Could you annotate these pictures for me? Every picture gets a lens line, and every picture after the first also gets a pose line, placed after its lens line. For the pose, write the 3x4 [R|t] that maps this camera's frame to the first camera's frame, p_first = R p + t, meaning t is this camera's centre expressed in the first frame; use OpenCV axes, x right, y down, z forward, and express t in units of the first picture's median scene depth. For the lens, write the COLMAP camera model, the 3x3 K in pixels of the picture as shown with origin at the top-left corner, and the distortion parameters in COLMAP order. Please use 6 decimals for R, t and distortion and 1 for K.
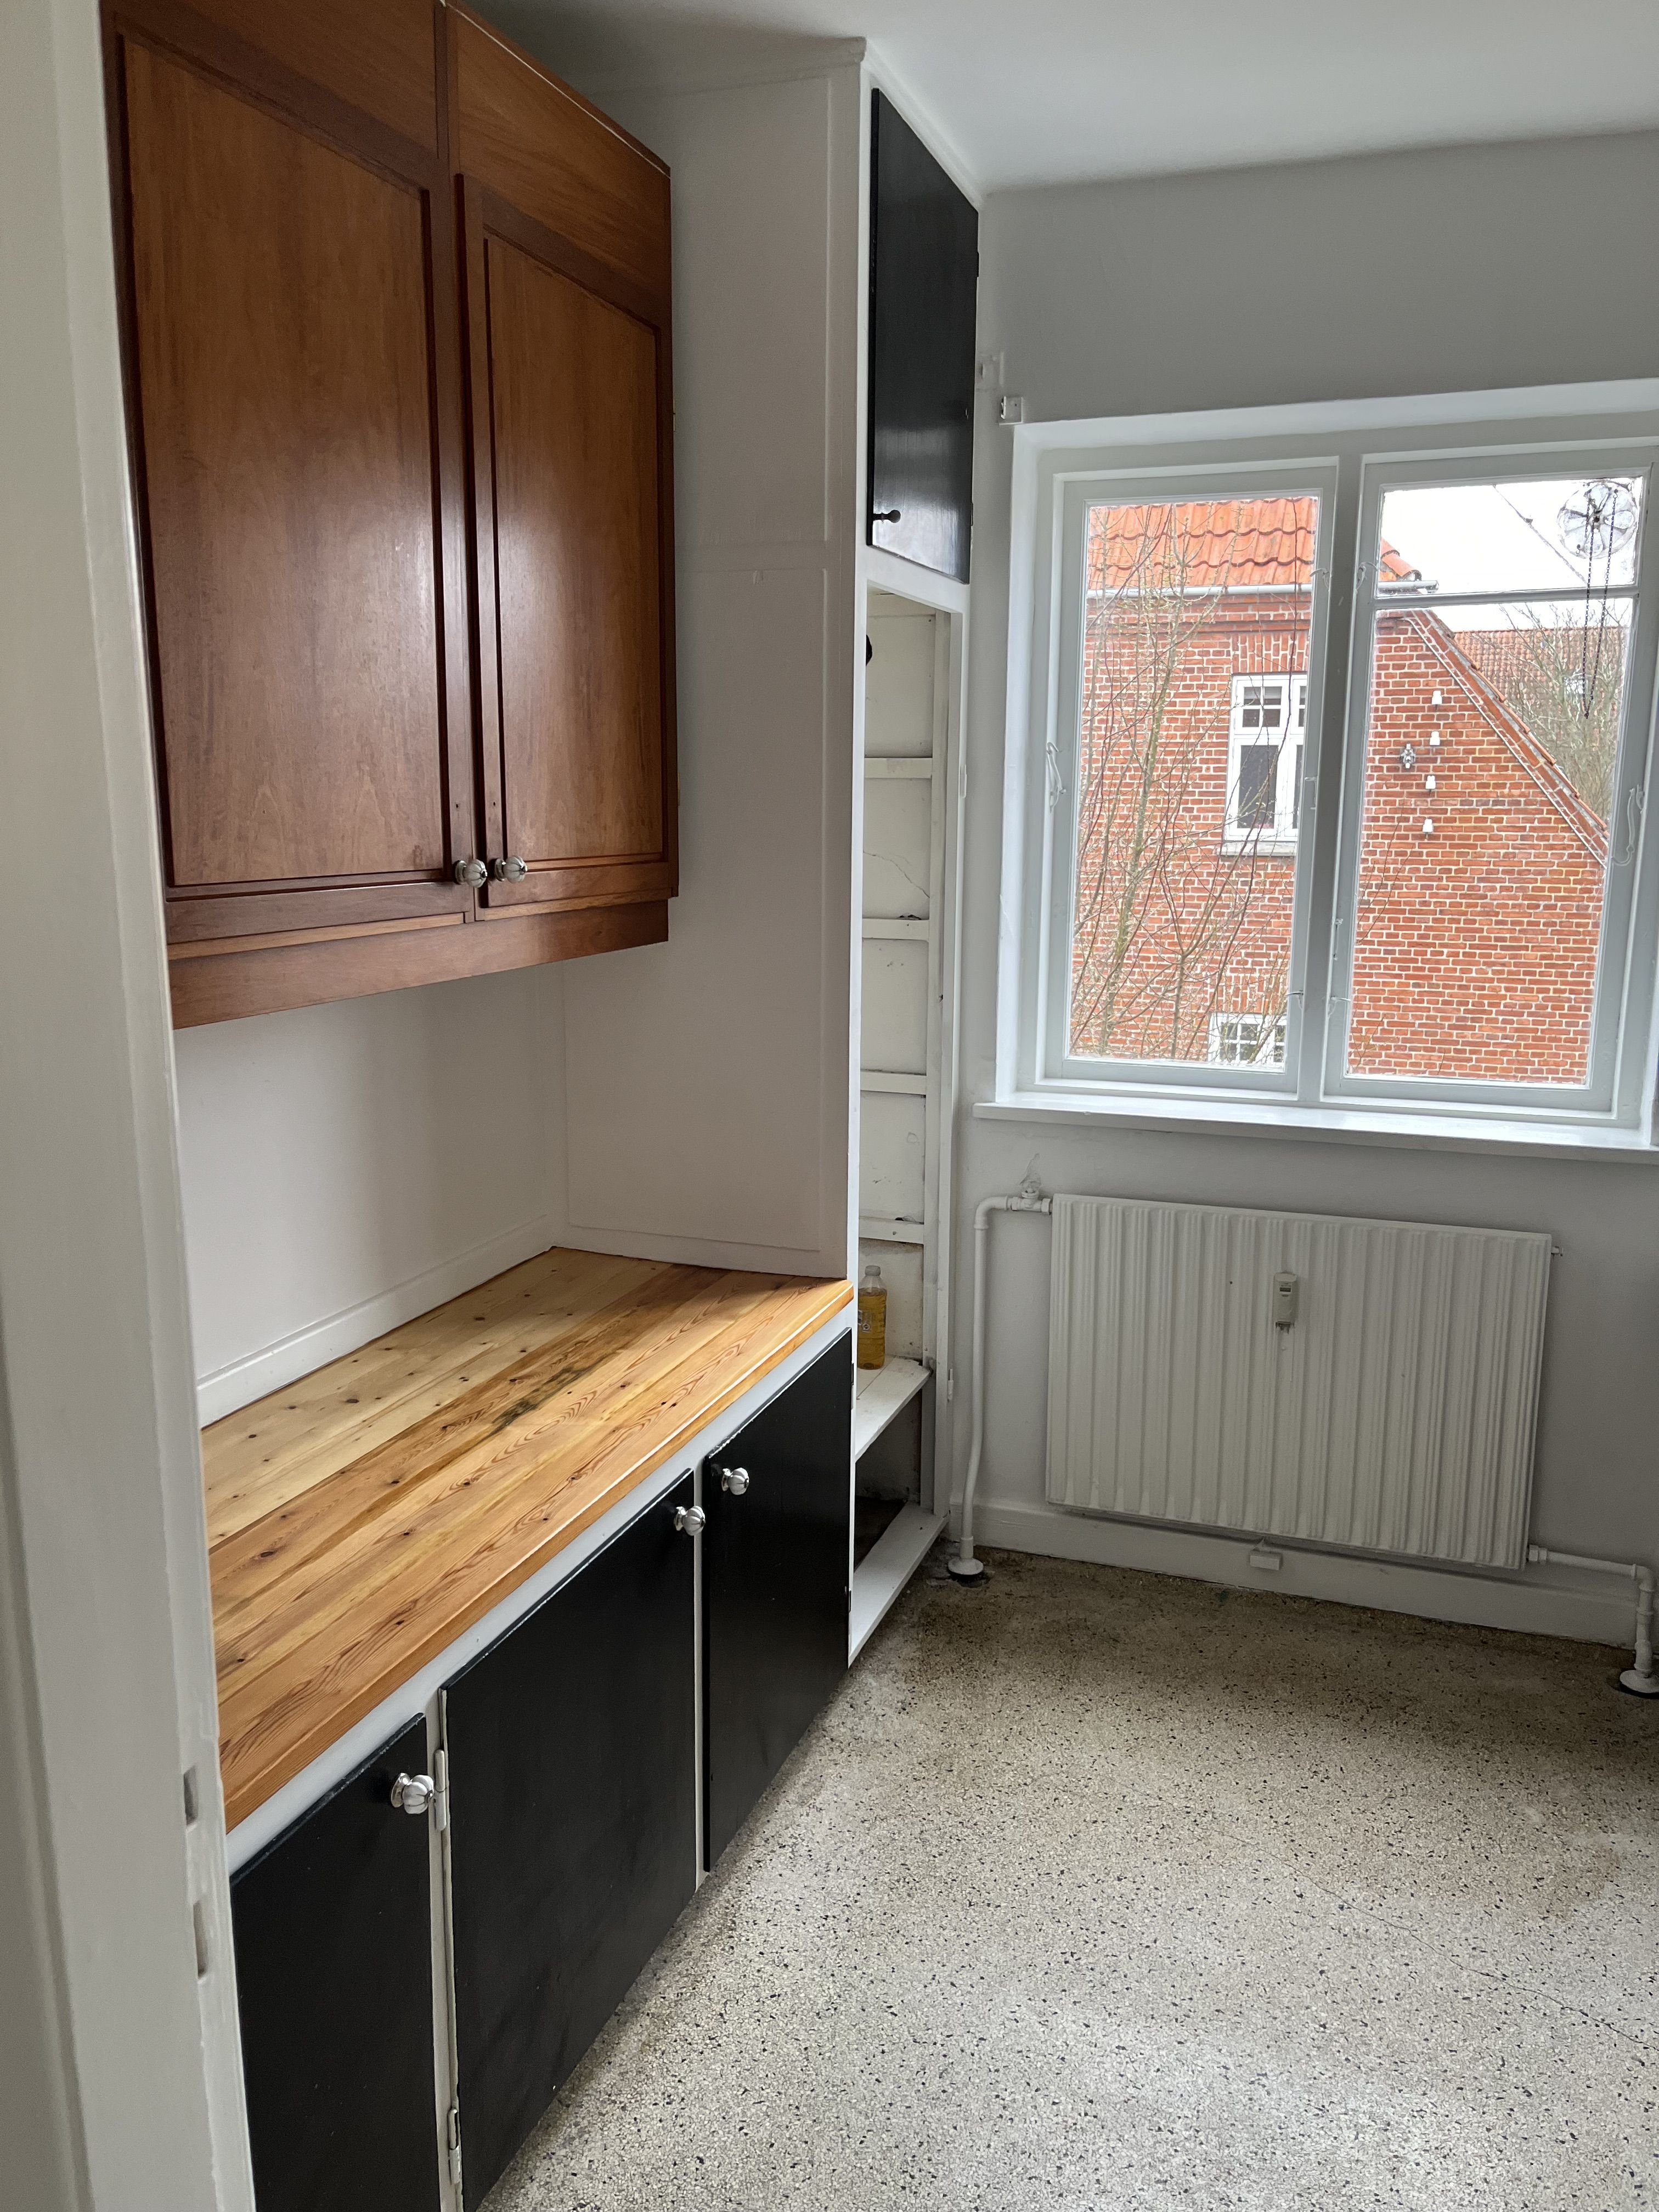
lens RADIAL K [[1699.4, 0, 829.5], [0, 1699.4, 1106.0], [0, 0, 1]] dist [0.057676, -0.040514]
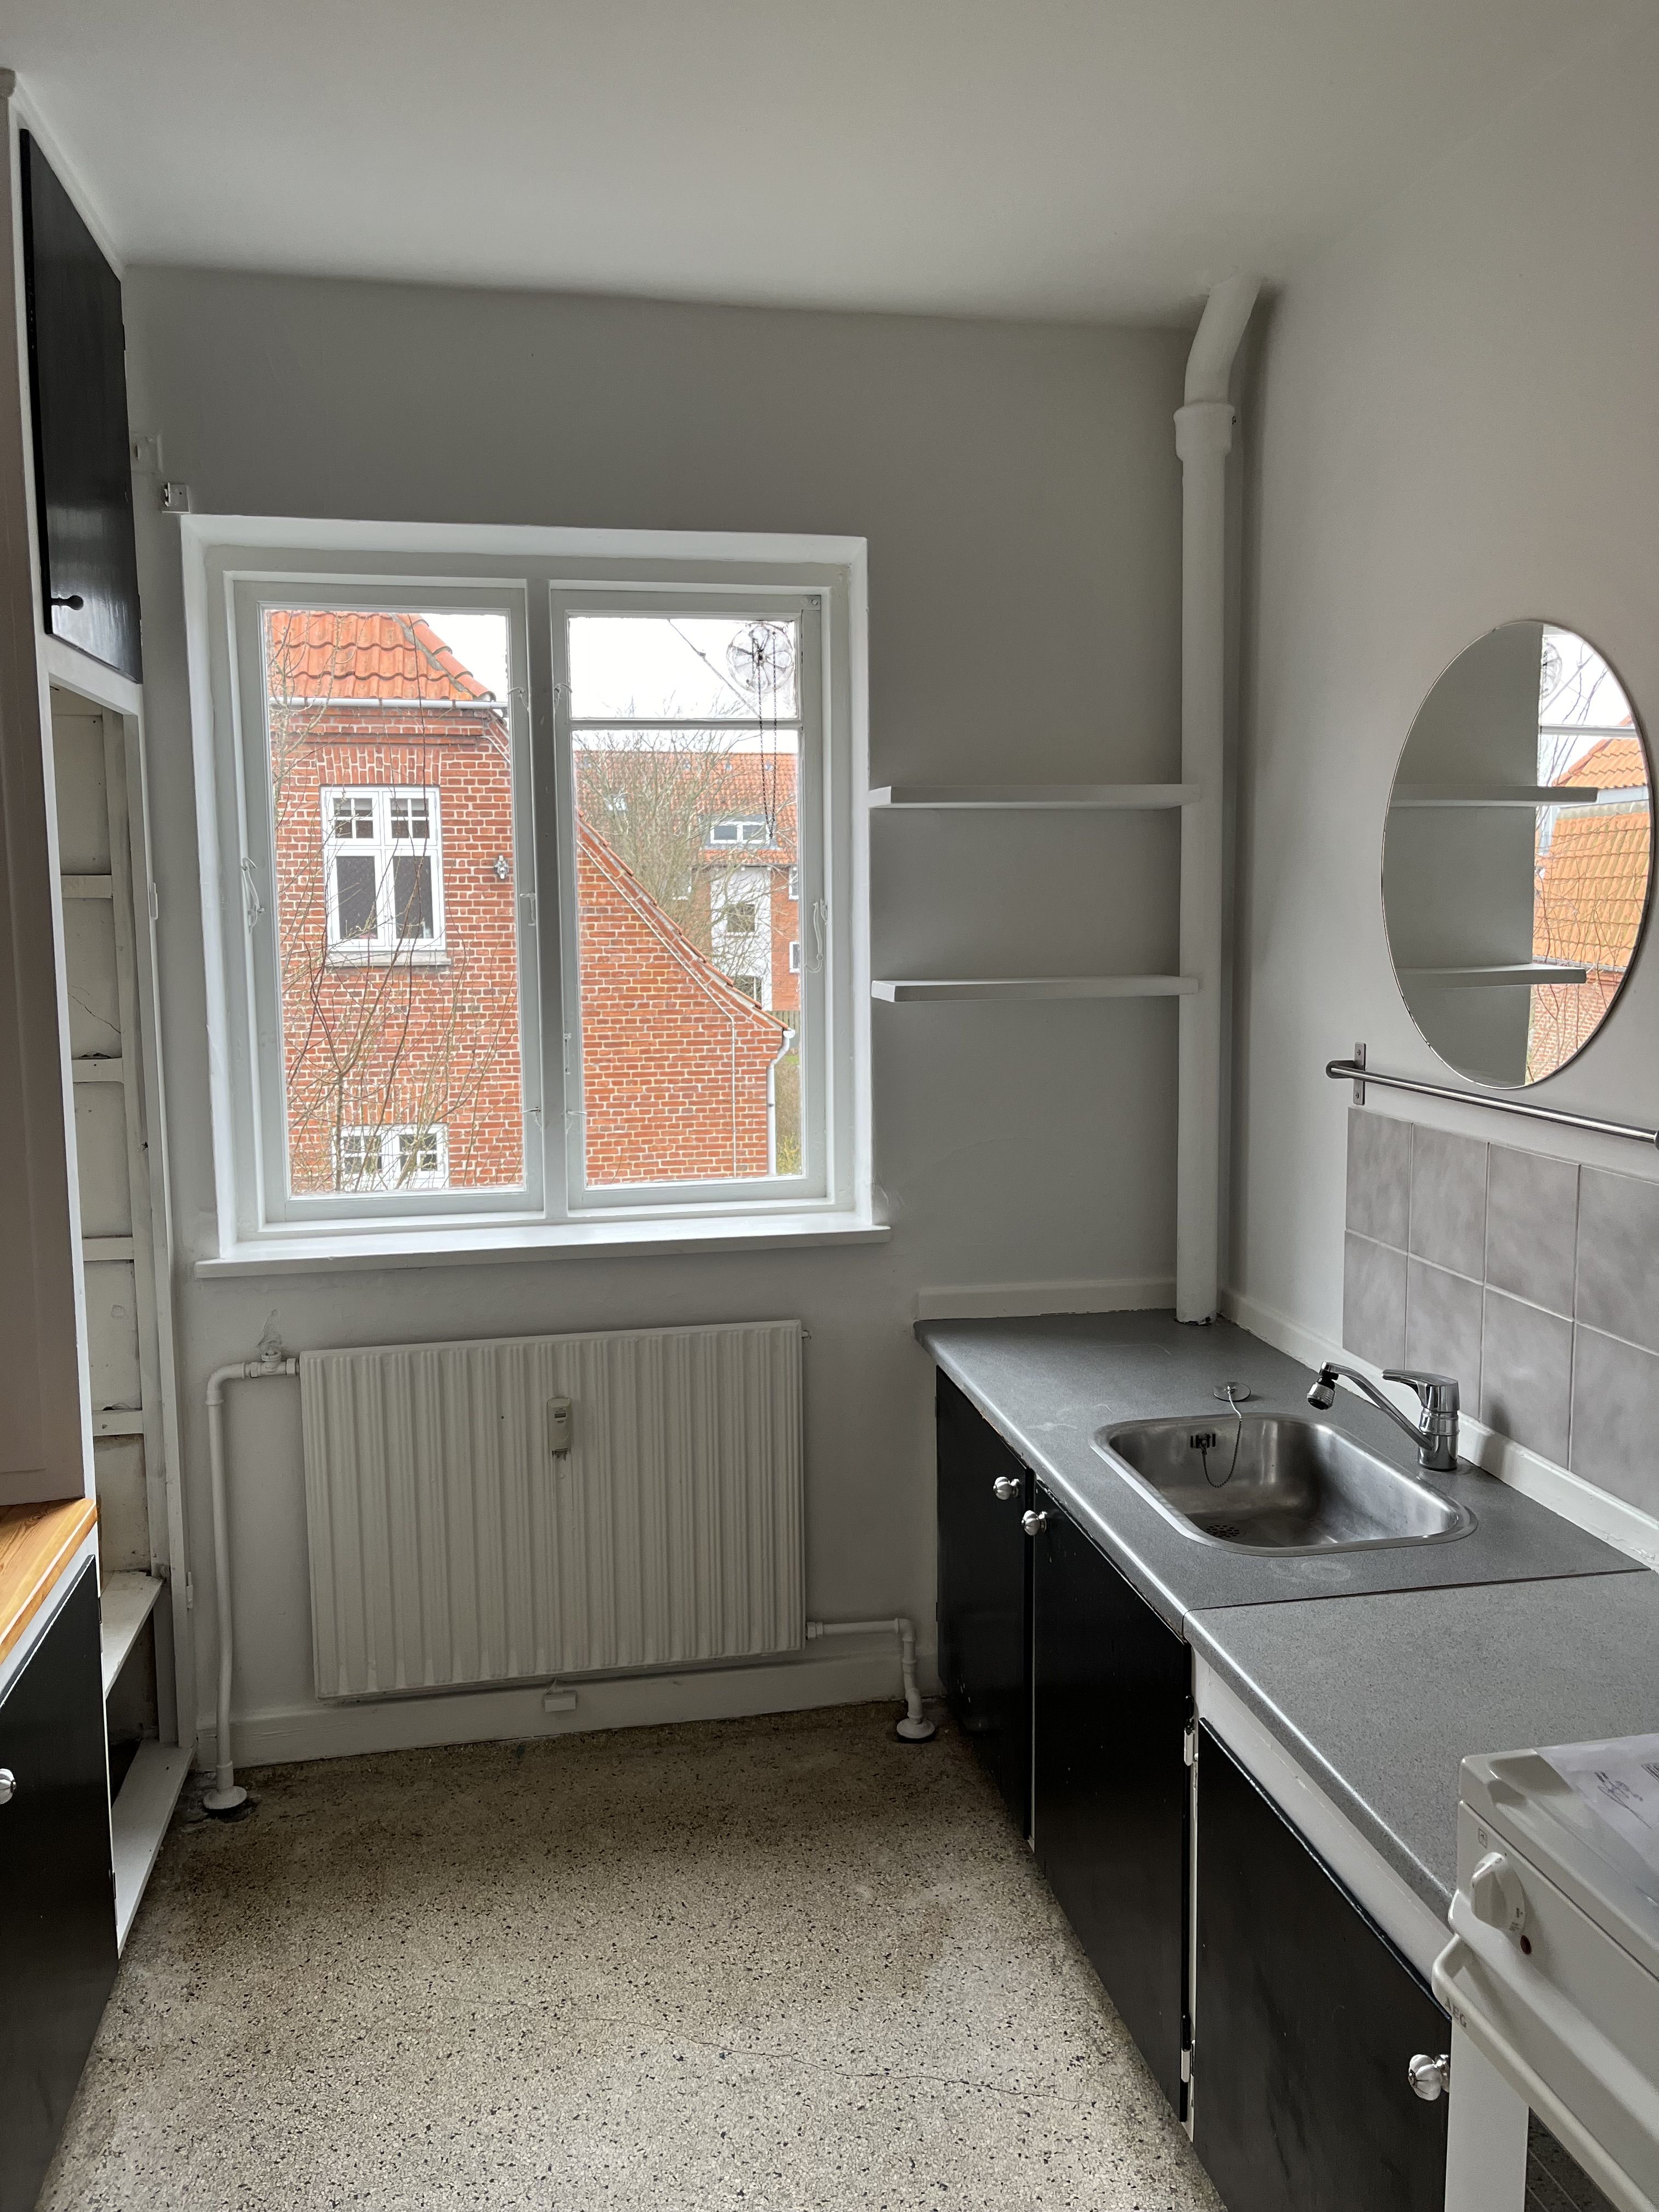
lens RADIAL K [[1699.6, 0, 831.1], [0, 1699.6, 1085.0], [0, 0, 1]] dist [0.042846, -0.049223]
pose [[0.861367, -0.071399, 0.502941, -0.074036], [0.106921, 0.993376, -0.042097, -0.021880], [-0.496604, 0.090036, 0.863295, 0.072278]]
